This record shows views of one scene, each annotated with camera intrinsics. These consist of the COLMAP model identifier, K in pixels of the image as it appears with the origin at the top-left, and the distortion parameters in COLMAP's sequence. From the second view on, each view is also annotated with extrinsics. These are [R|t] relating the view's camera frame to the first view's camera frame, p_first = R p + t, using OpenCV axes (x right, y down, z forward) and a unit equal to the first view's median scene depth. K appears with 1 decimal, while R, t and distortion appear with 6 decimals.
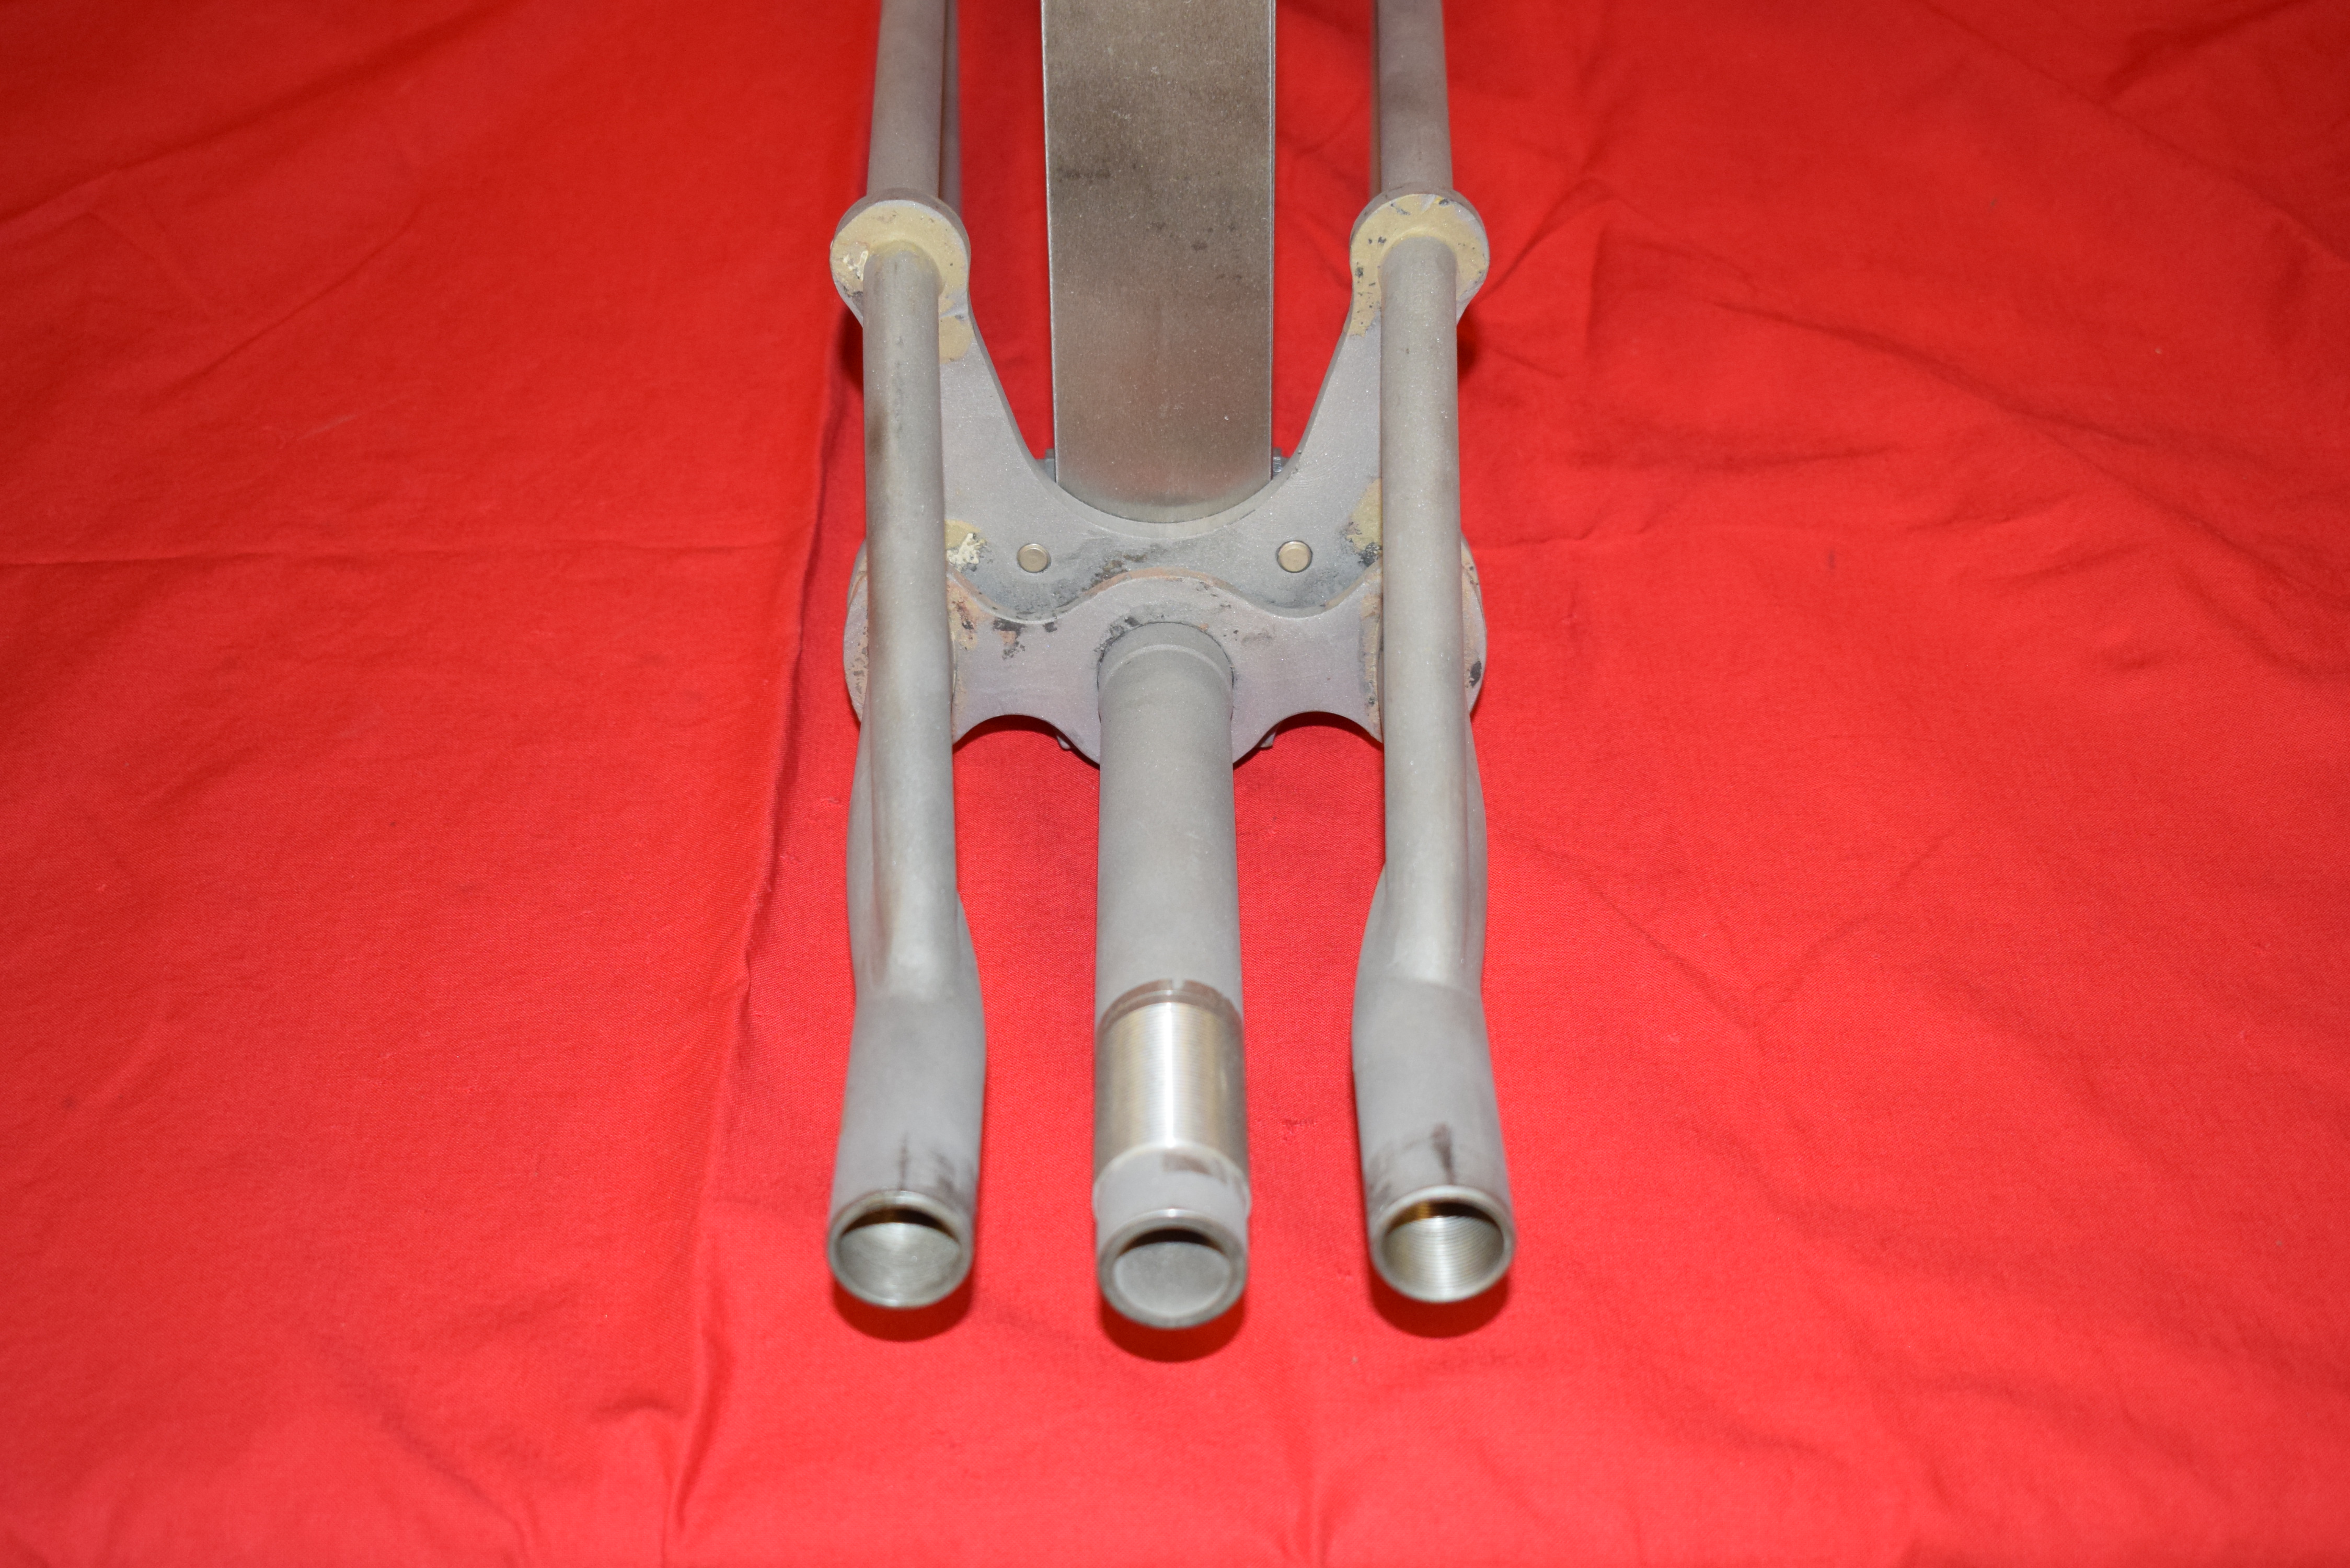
lens RADIAL K [[3317.1, 0, 1175.0], [0, 3317.1, 784.0], [0, 0, 1]] dist [-0.030614, 0.039799]
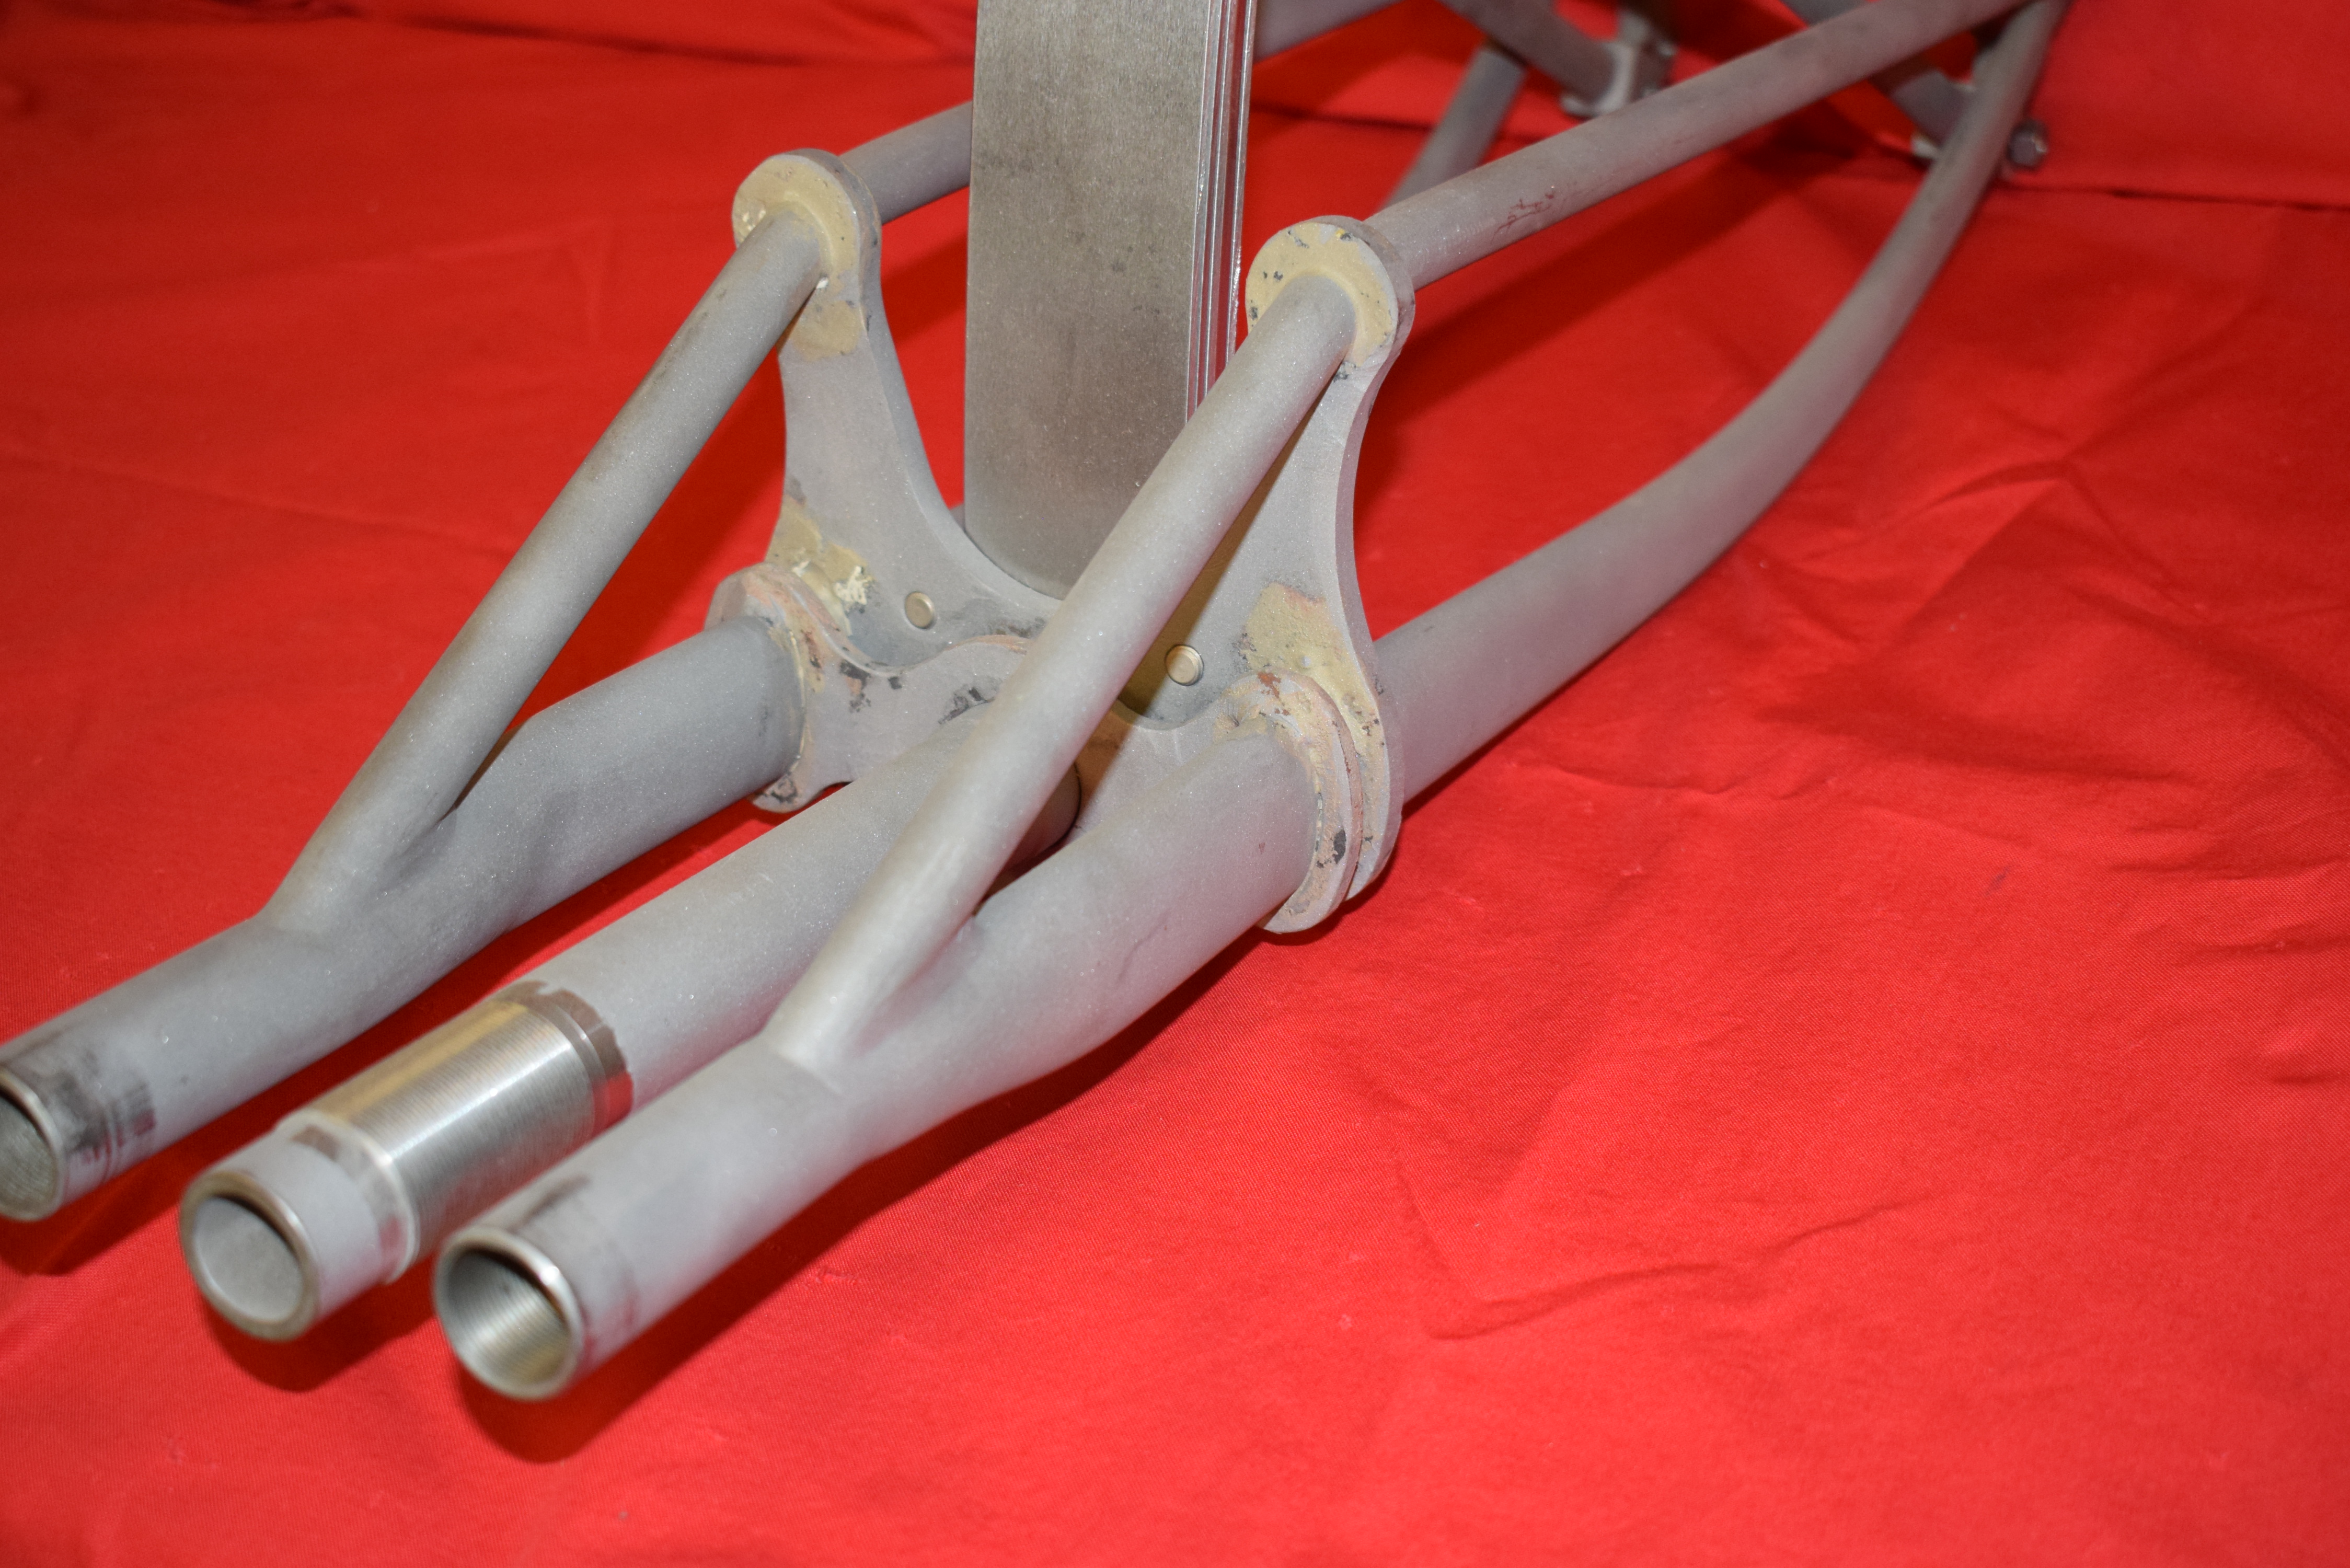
lens RADIAL K [[3317.1, 0, 1175.0], [0, 3317.1, 784.0], [0, 0, 1]] dist [-0.030614, 0.039799]
pose [[0.870172, 0.203291, -0.448858, 0.416811], [-0.273130, 0.957176, -0.095988, 0.040384], [0.410122, 0.206123, 0.888433, 0.274821]]
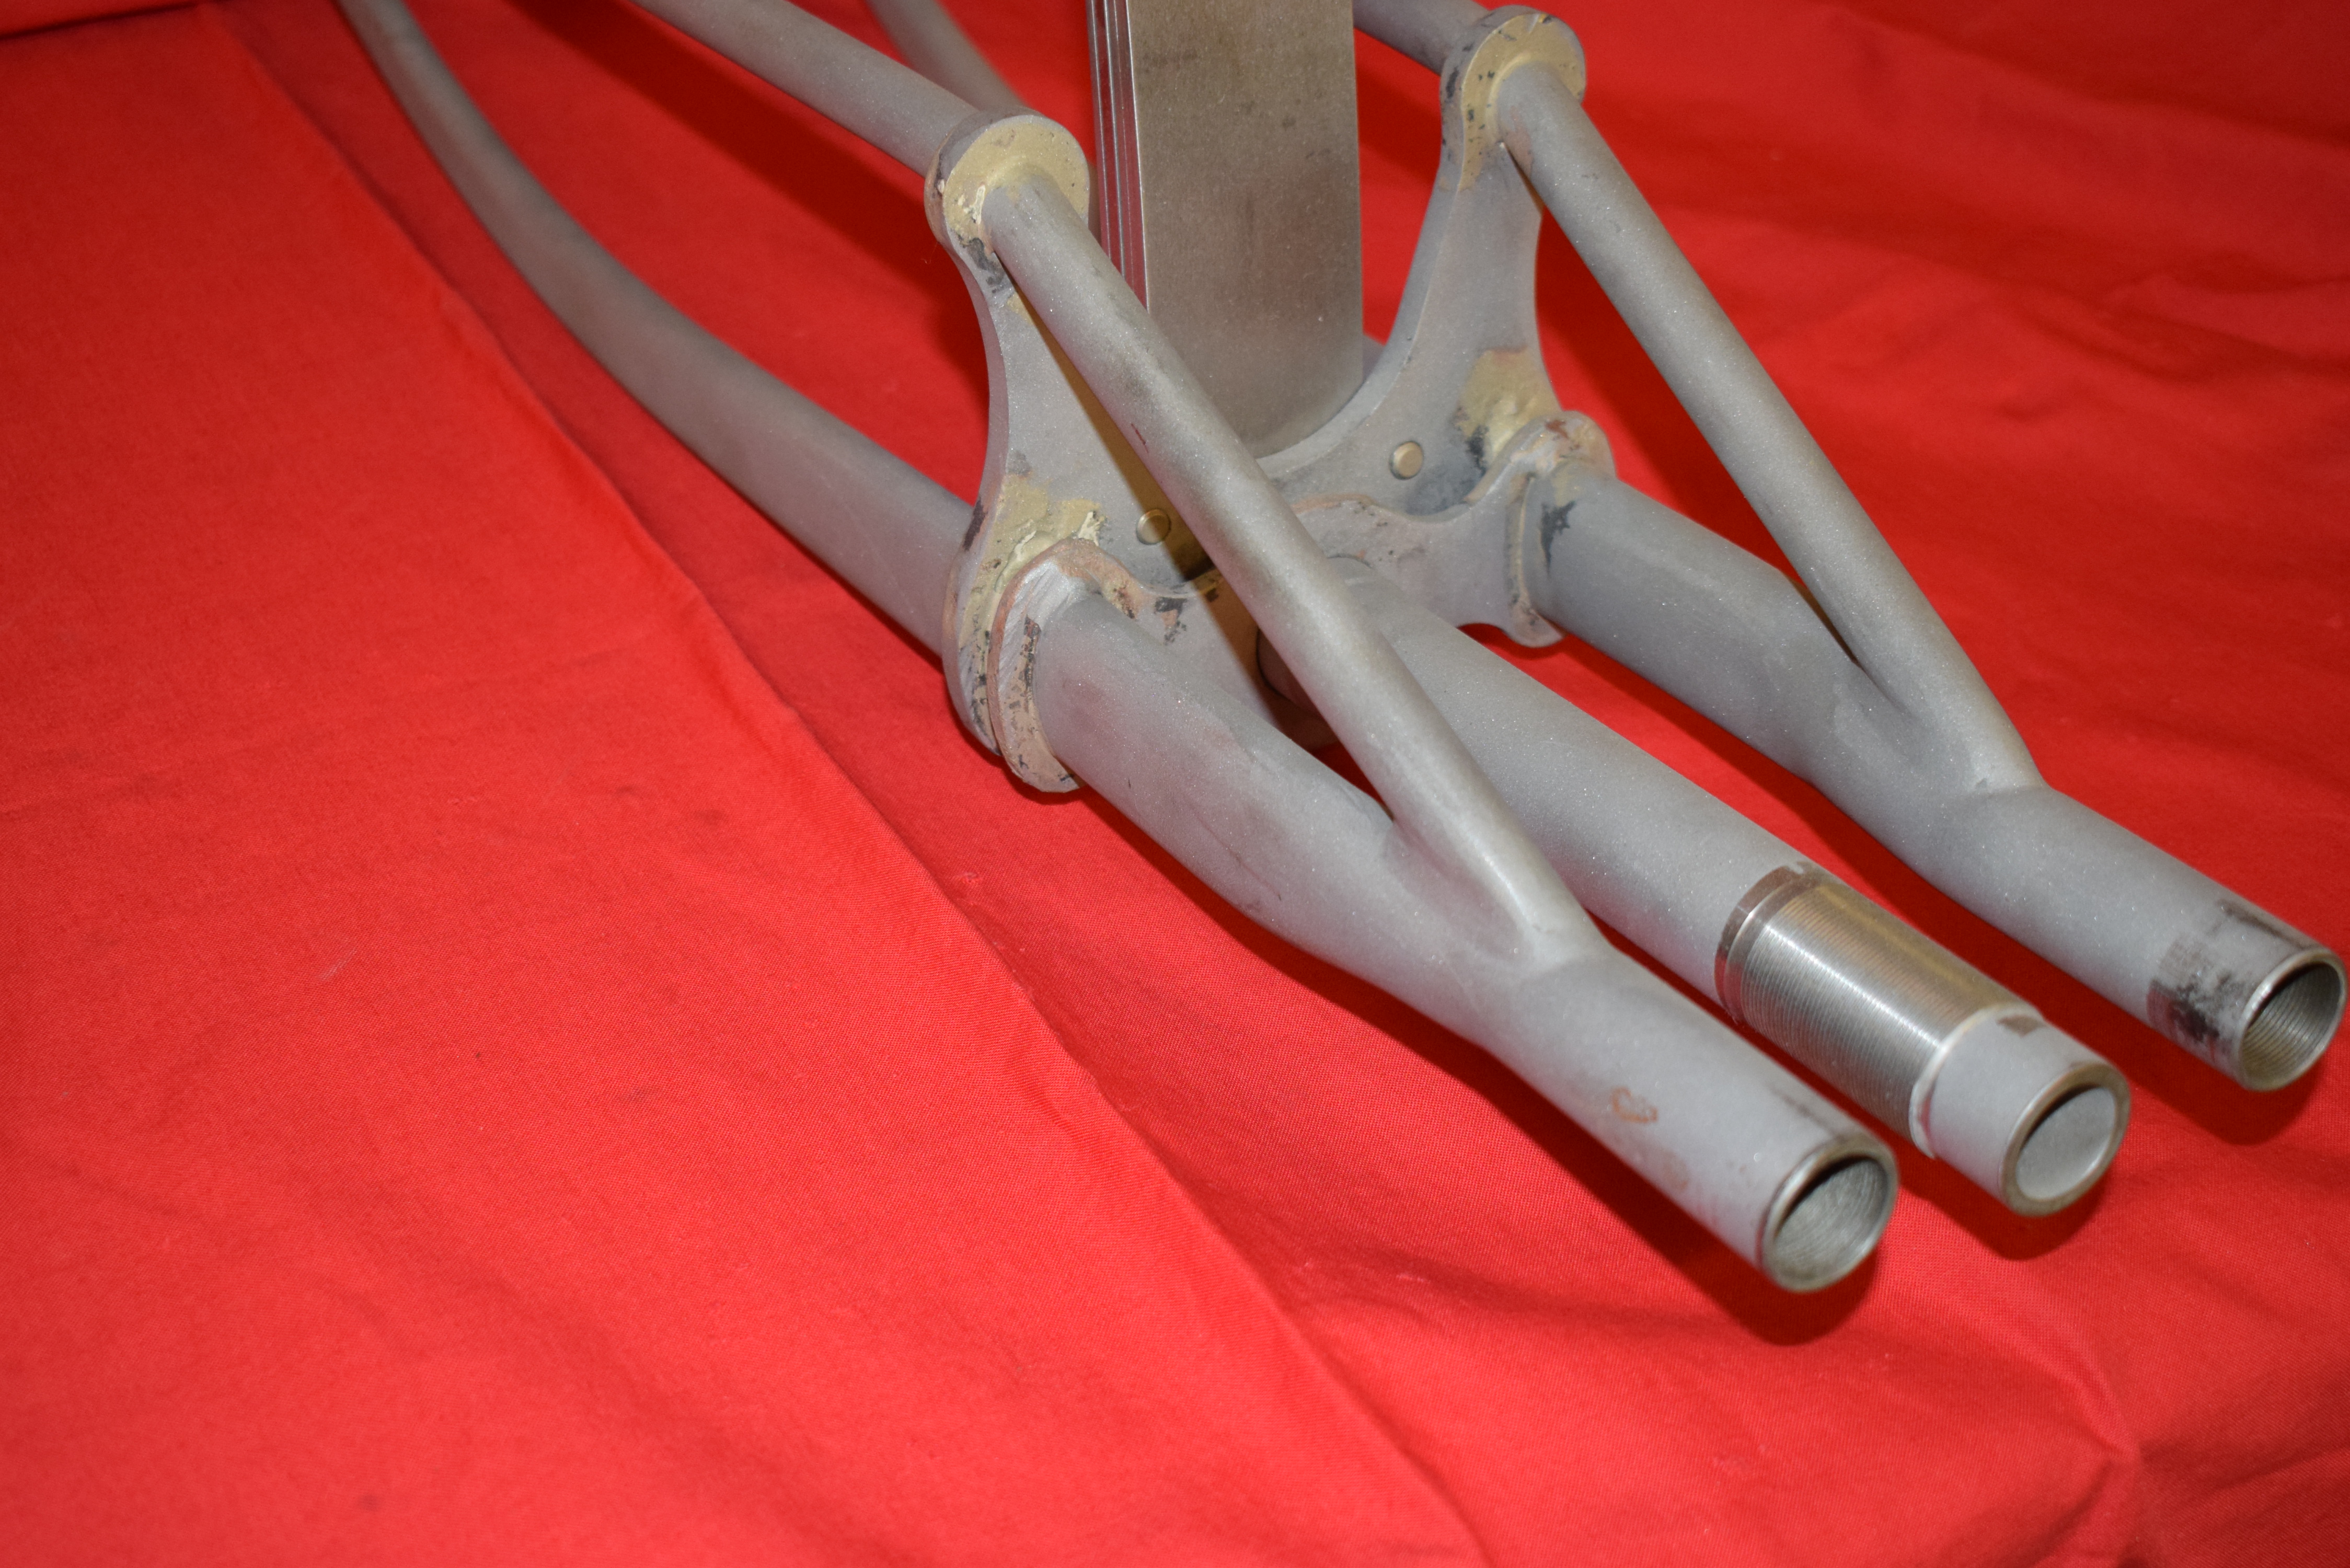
lens RADIAL K [[3317.1, 0, 1175.0], [0, 3317.1, 784.0], [0, 0, 1]] dist [-0.030614, 0.039799]
pose [[0.860608, -0.253535, 0.441671, -0.437250], [0.275666, 0.961143, 0.014587, -0.015562], [-0.428207, 0.109200, 0.897058, 0.243688]]
